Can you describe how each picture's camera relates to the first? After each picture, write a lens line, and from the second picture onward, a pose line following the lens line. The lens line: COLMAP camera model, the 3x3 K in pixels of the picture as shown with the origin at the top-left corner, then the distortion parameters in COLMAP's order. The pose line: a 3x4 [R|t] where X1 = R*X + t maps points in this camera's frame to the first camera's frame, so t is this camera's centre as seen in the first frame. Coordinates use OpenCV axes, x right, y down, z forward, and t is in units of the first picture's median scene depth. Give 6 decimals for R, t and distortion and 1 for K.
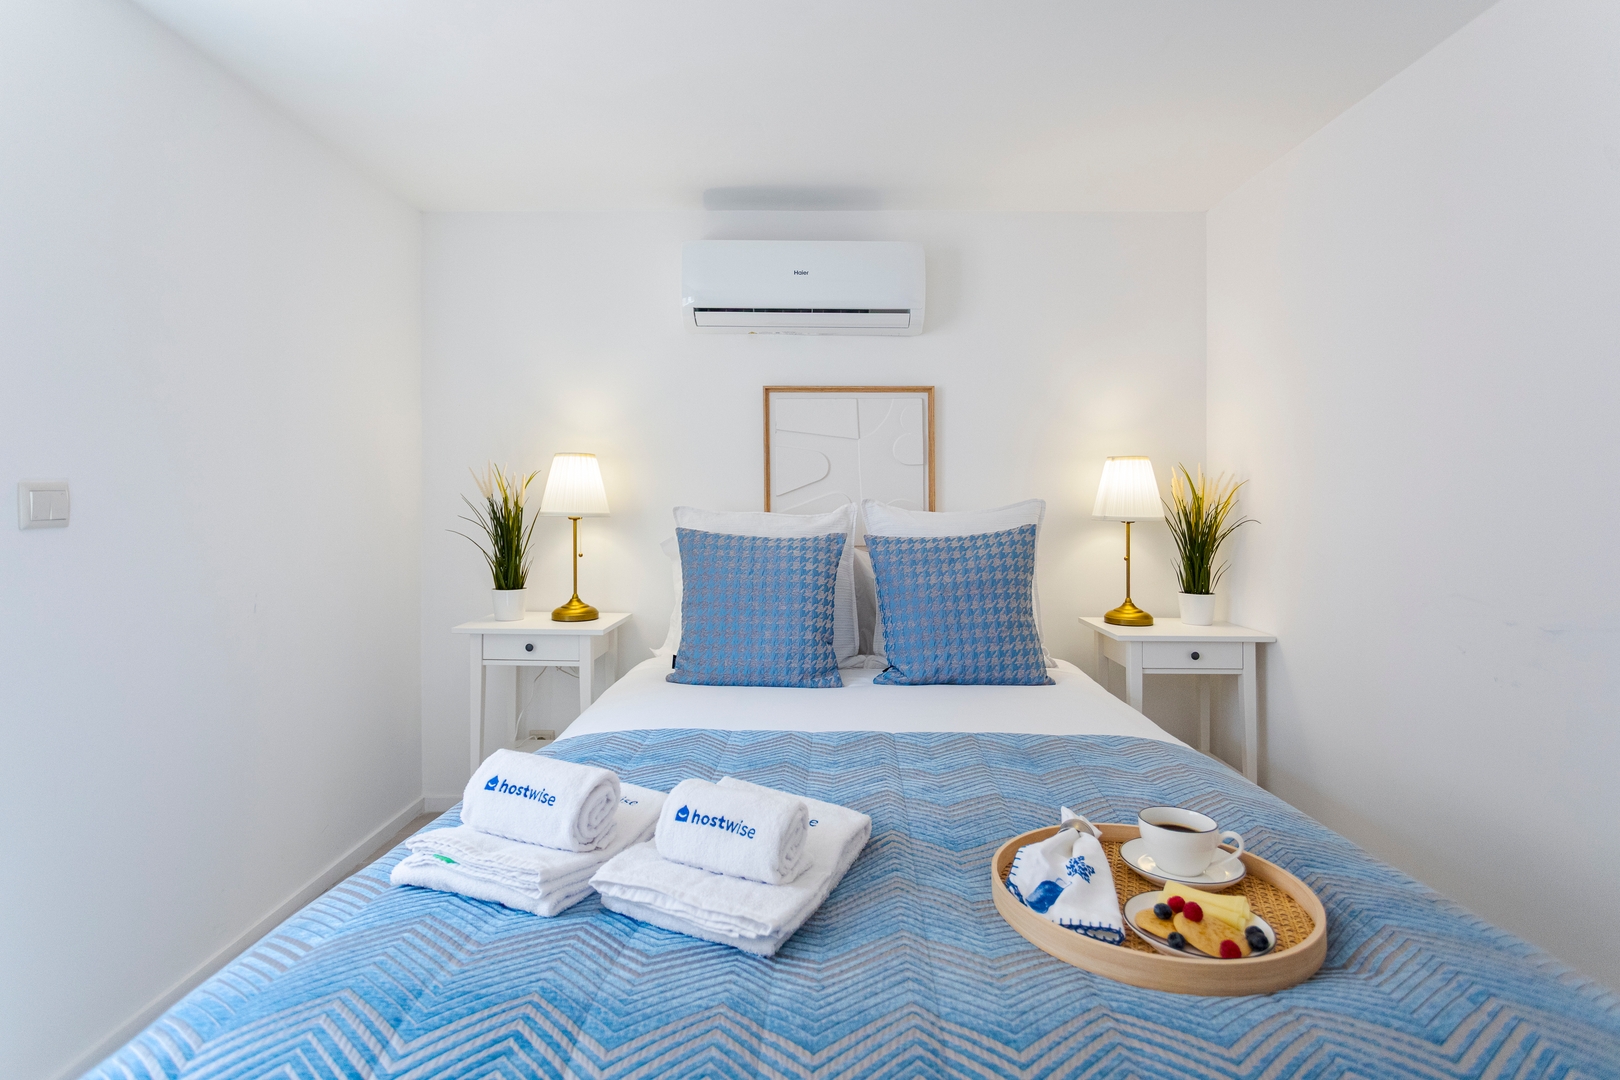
lens RADIAL K [[779.7, 0, 809.9], [0, 779.7, 491.9], [0, 0, 1]] dist [0.003118, 0.000488]
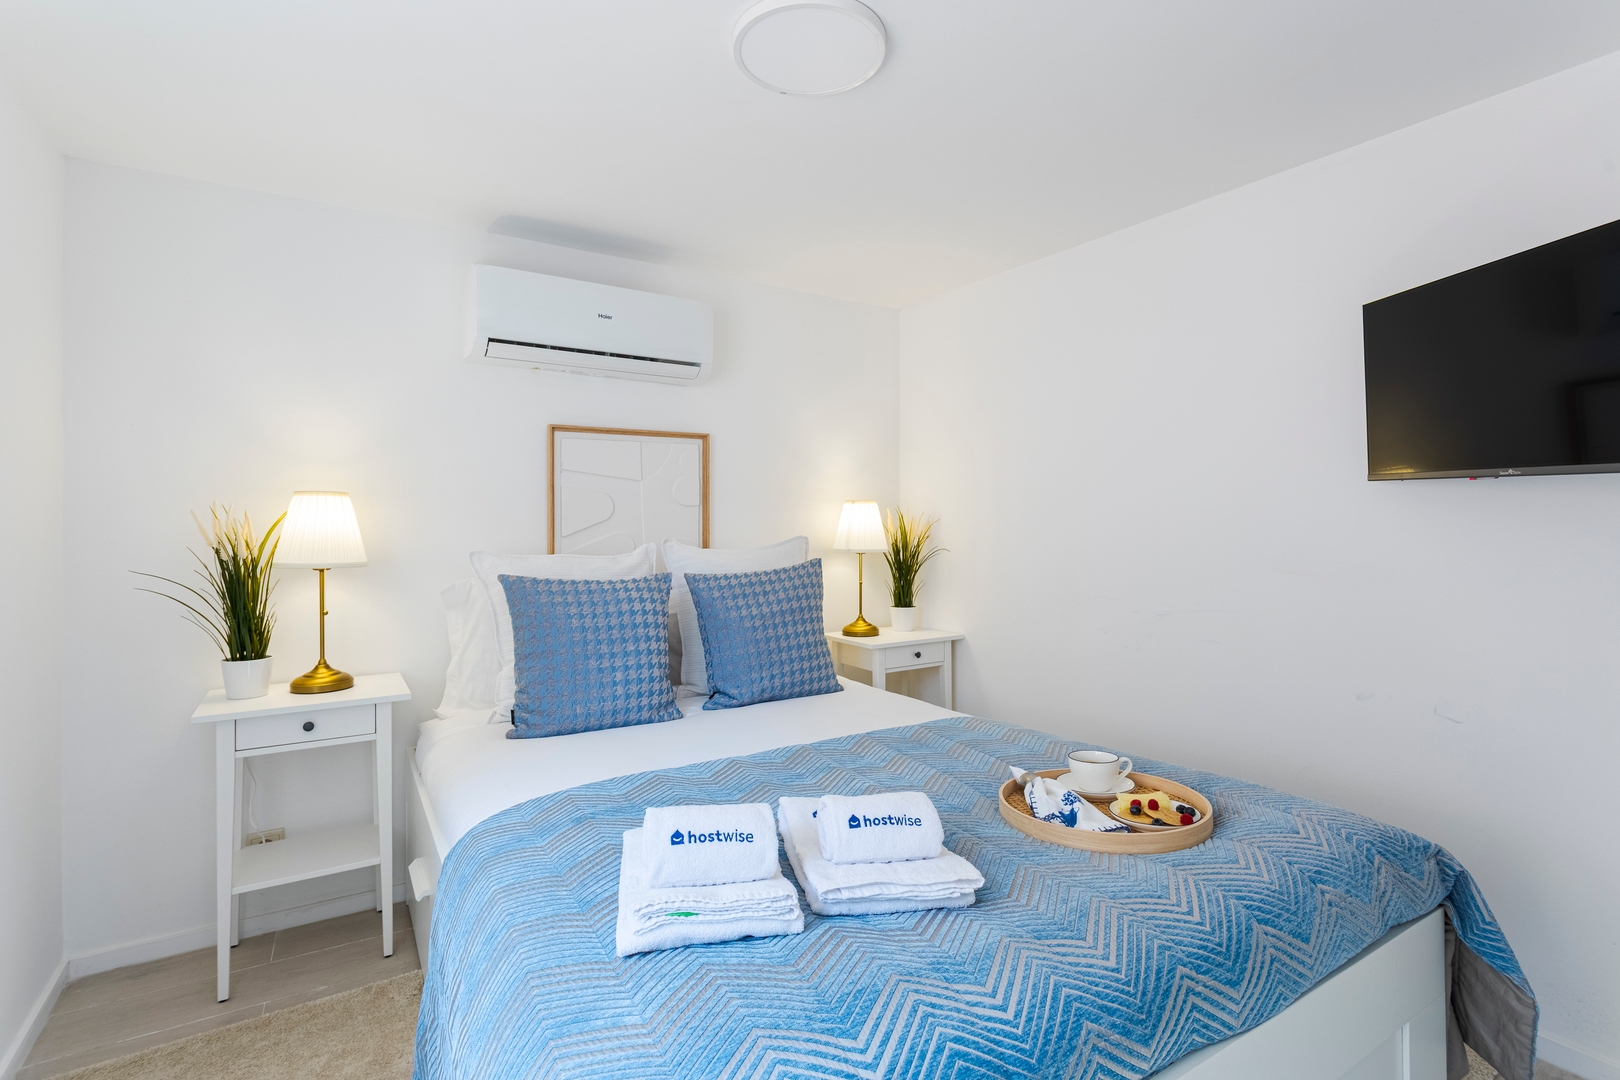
lens RADIAL K [[769.3, 0, 808.4], [0, 769.3, 513.9], [0, 0, 1]] dist [0.002060, 0.000468]
pose [[0.836600, -0.002298, 0.547809, -0.362041], [0.004482, 0.999986, -0.002650, -0.022792], [-0.547796, 0.004672, 0.836599, 0.022520]]
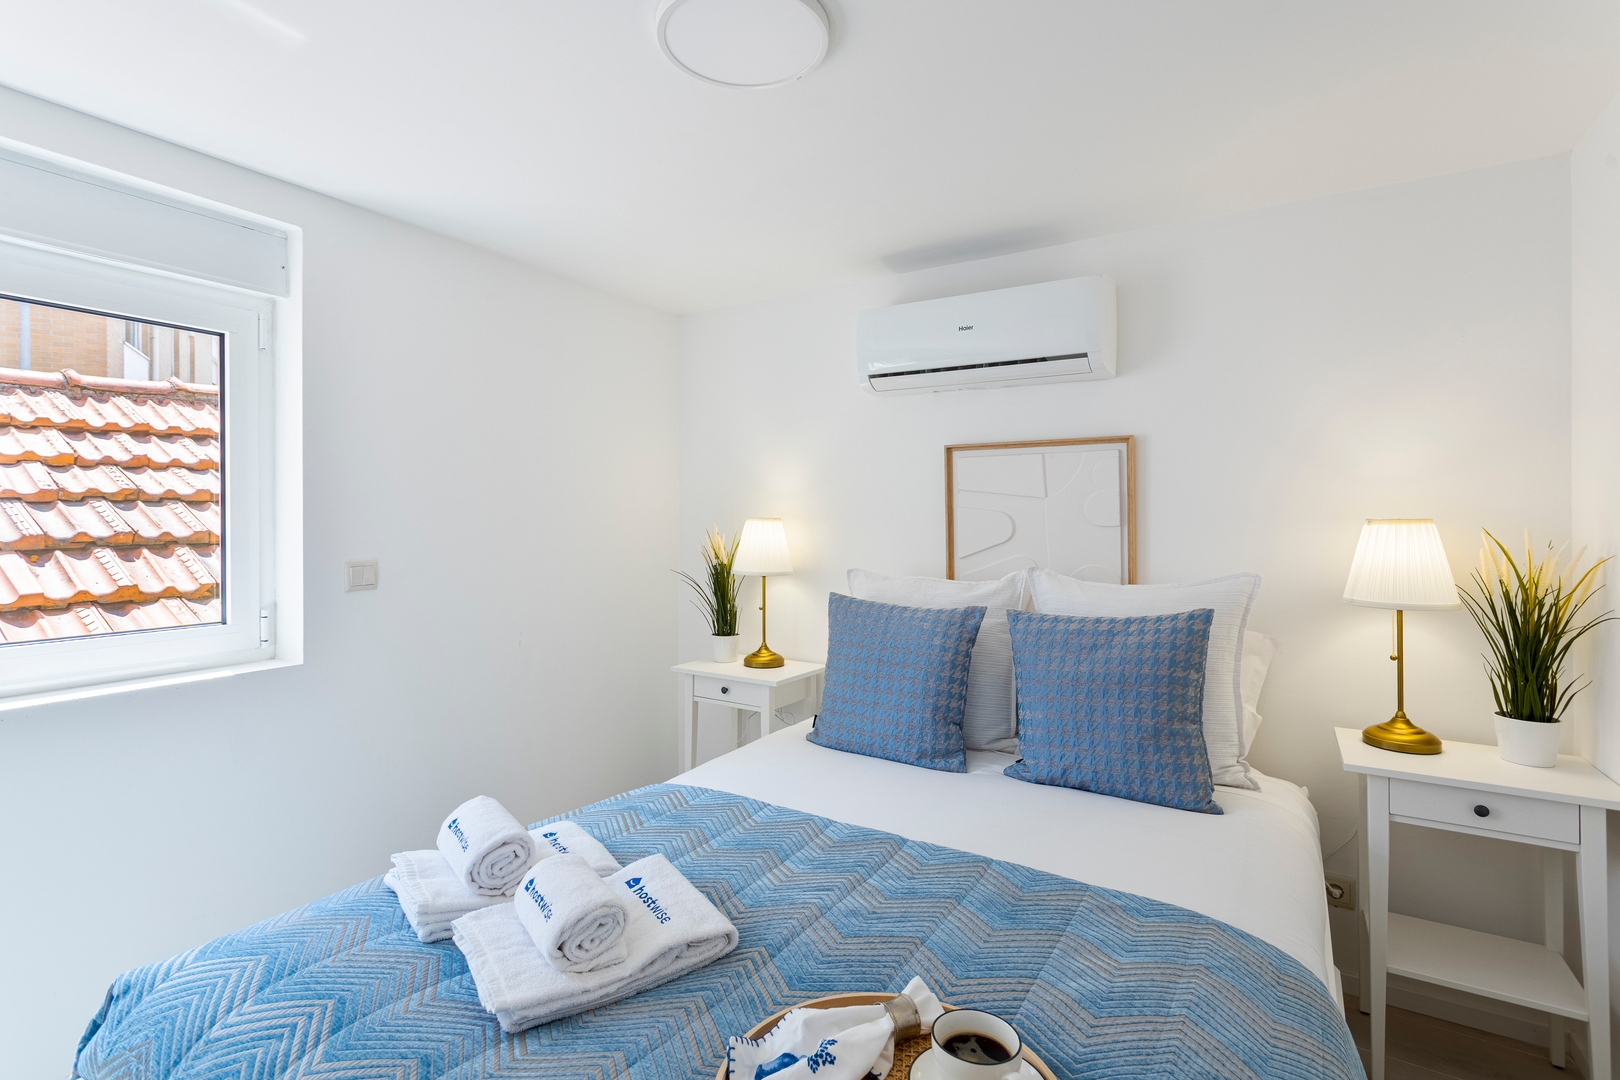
lens RADIAL K [[769.3, 0, 808.4], [0, 769.3, 513.9], [0, 0, 1]] dist [0.002060, 0.000468]
pose [[0.853865, -0.006668, -0.520452, 0.338577], [0.007722, 0.999970, -0.000143, -0.058681], [0.520437, -0.003897, 0.853891, 0.100512]]
